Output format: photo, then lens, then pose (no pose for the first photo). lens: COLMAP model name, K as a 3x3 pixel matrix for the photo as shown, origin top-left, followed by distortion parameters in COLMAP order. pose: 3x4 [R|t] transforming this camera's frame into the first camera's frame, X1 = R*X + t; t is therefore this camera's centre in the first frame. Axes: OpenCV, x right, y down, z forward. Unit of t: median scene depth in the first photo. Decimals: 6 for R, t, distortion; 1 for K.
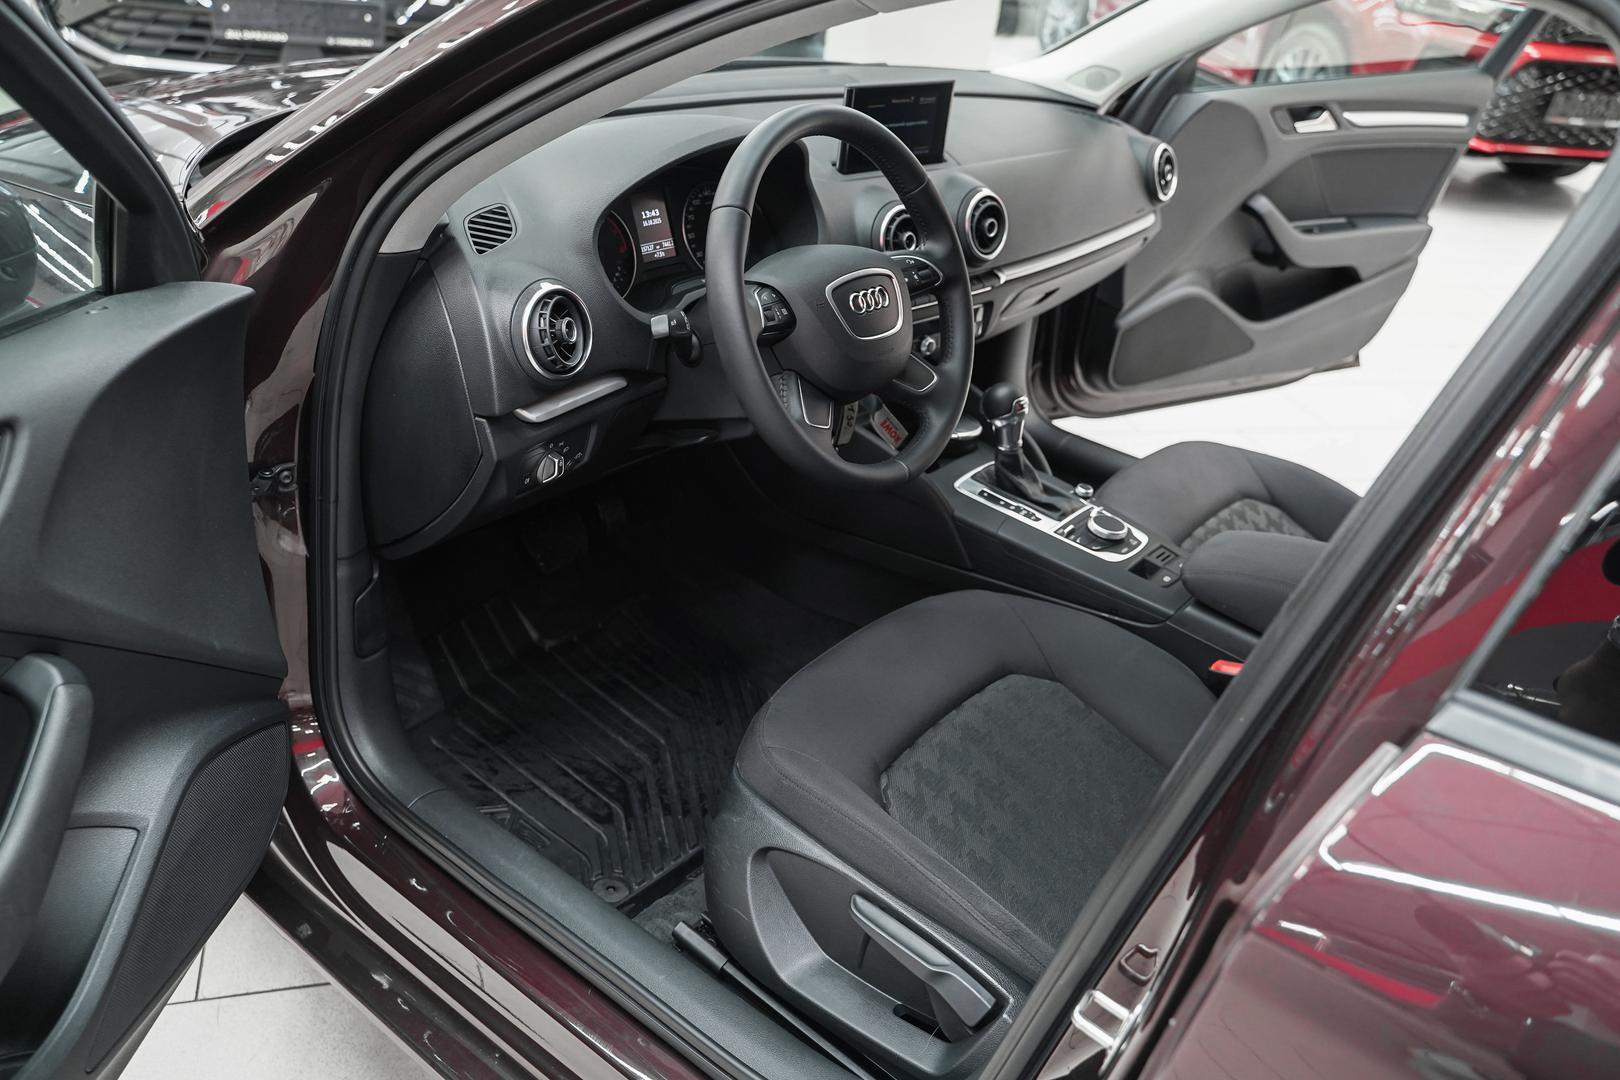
lens RADIAL K [[1291.5, 0, 806.4], [0, 1291.5, 544.9], [0, 0, 1]] dist [-0.018062, 0.016347]
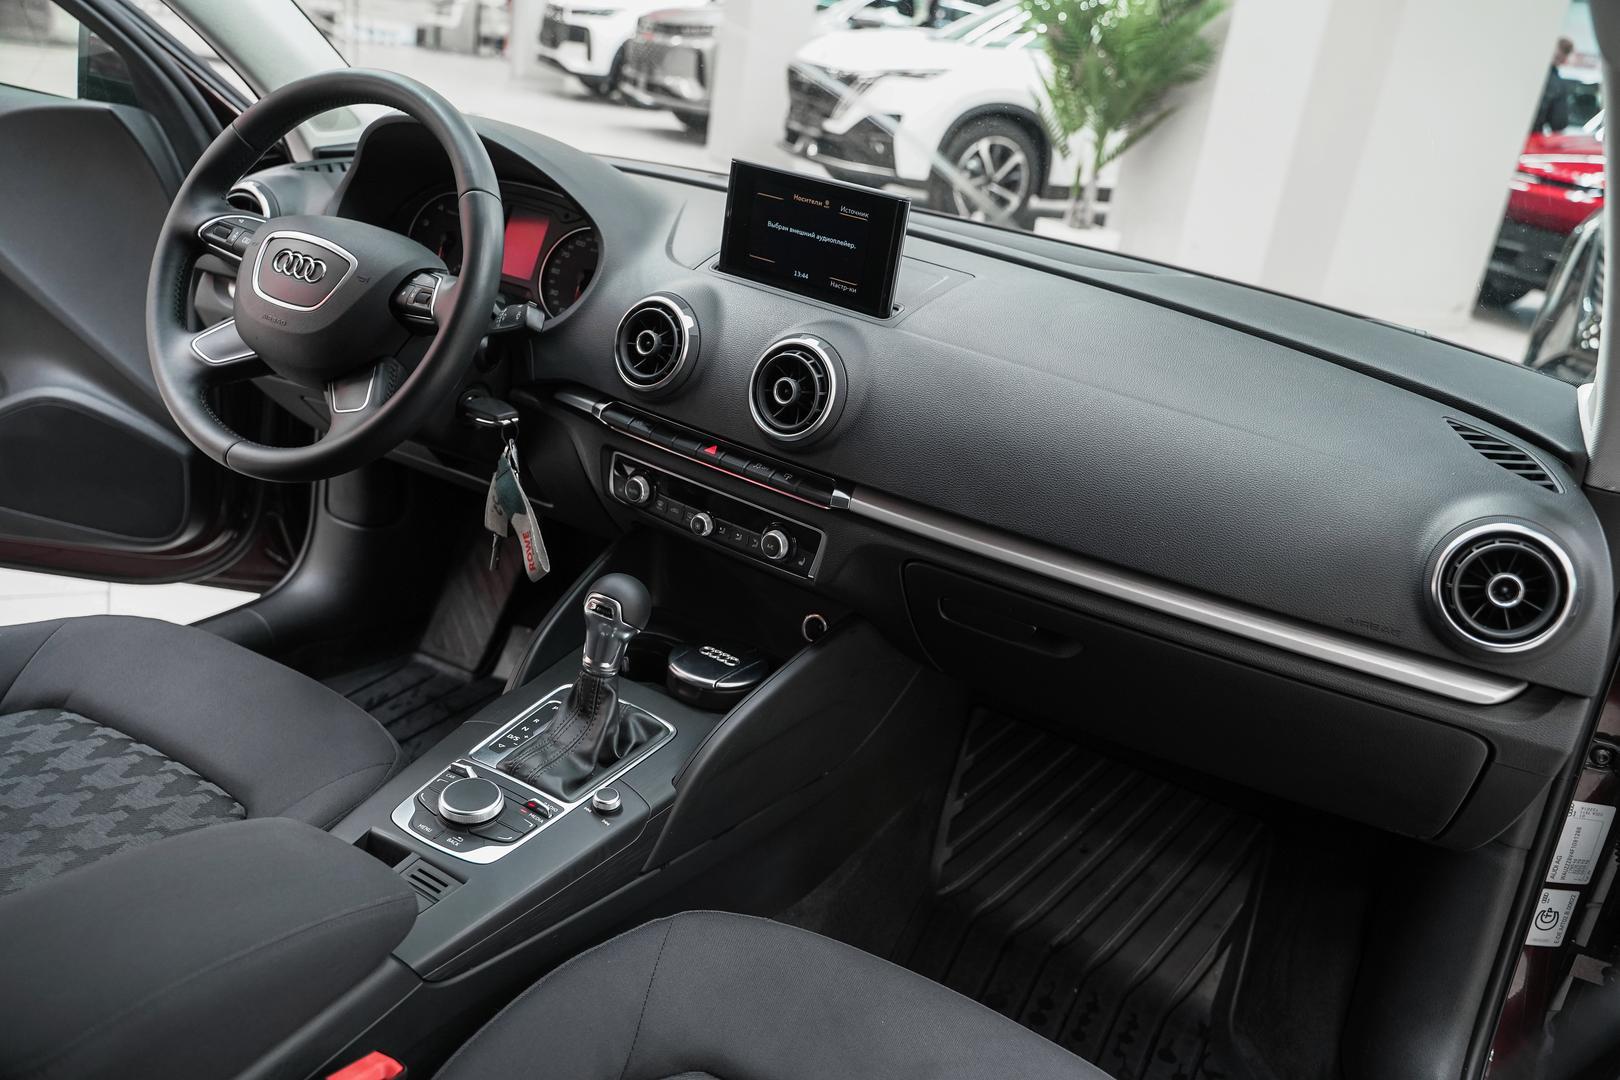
lens RADIAL K [[1291.5, 0, 808.9], [0, 1291.5, 544.0], [0, 0, 1]] dist [-0.018062, 0.016347]
pose [[0.182155, 0.295713, -0.937749, 0.757154], [-0.582492, 0.800798, 0.139379, -0.274375], [0.792164, 0.520842, 0.318120, 0.819980]]
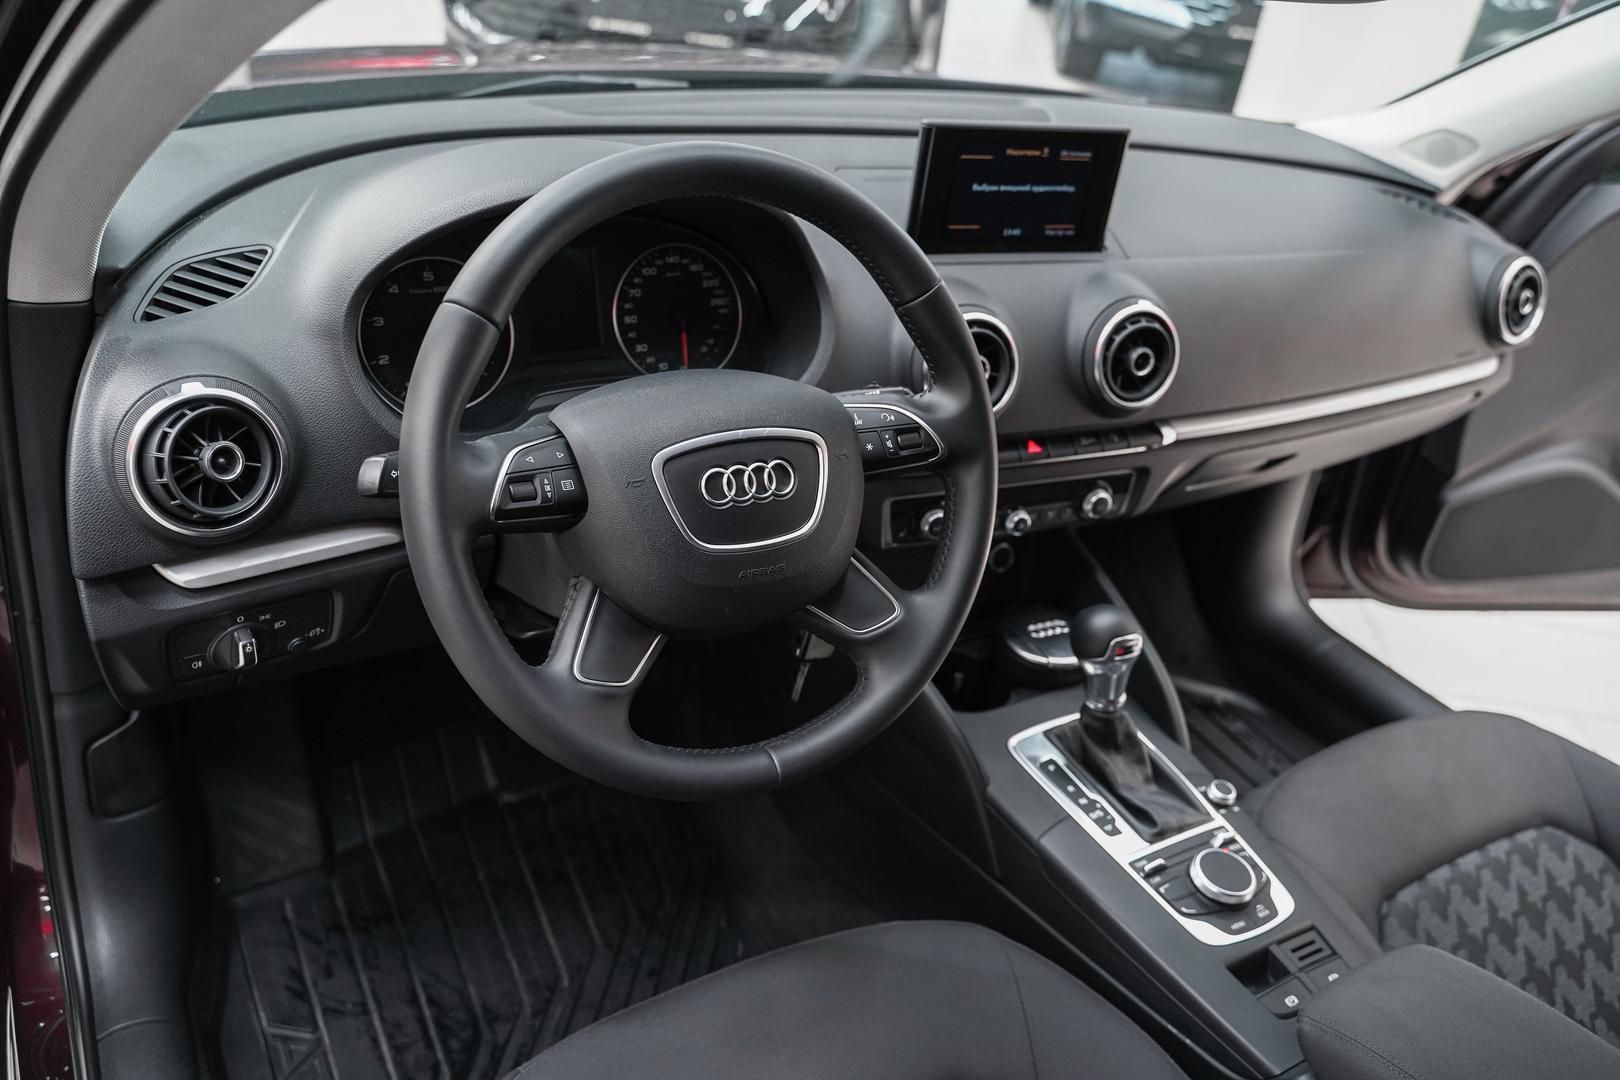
lens RADIAL K [[1291.5, 0, 812.6], [0, 1291.5, 546.4], [0, 0, 1]] dist [-0.018062, 0.016347]
pose [[0.936676, 0.189317, -0.294614, 0.190467], [-0.192822, 0.981080, 0.017389, -0.132091], [0.292332, 0.040521, 0.955458, 0.335196]]
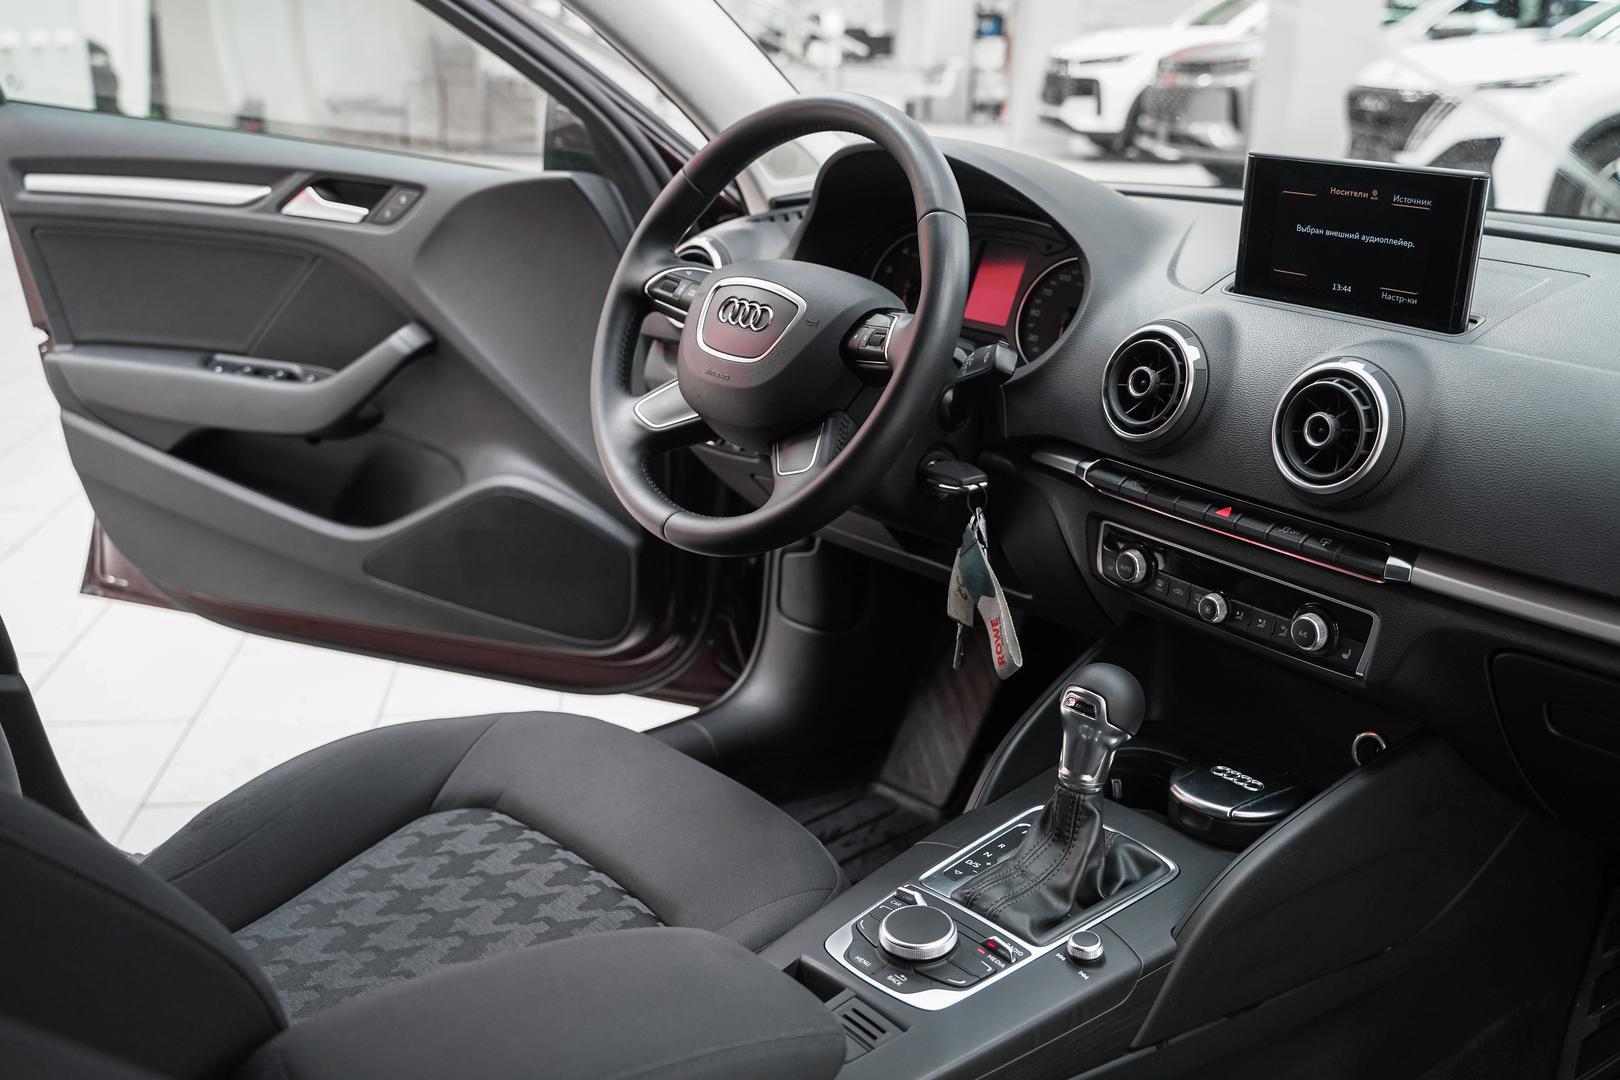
lens RADIAL K [[1568.7, 0, 807.9], [0, 1568.7, 525.9], [0, 0, 1]] dist [0.000736, 0.000000]
pose [[-0.159049, 0.193221, -0.968178, 0.755066], [-0.515807, 0.819913, 0.248366, -0.257301], [0.841811, 0.538895, -0.030742, 0.847361]]
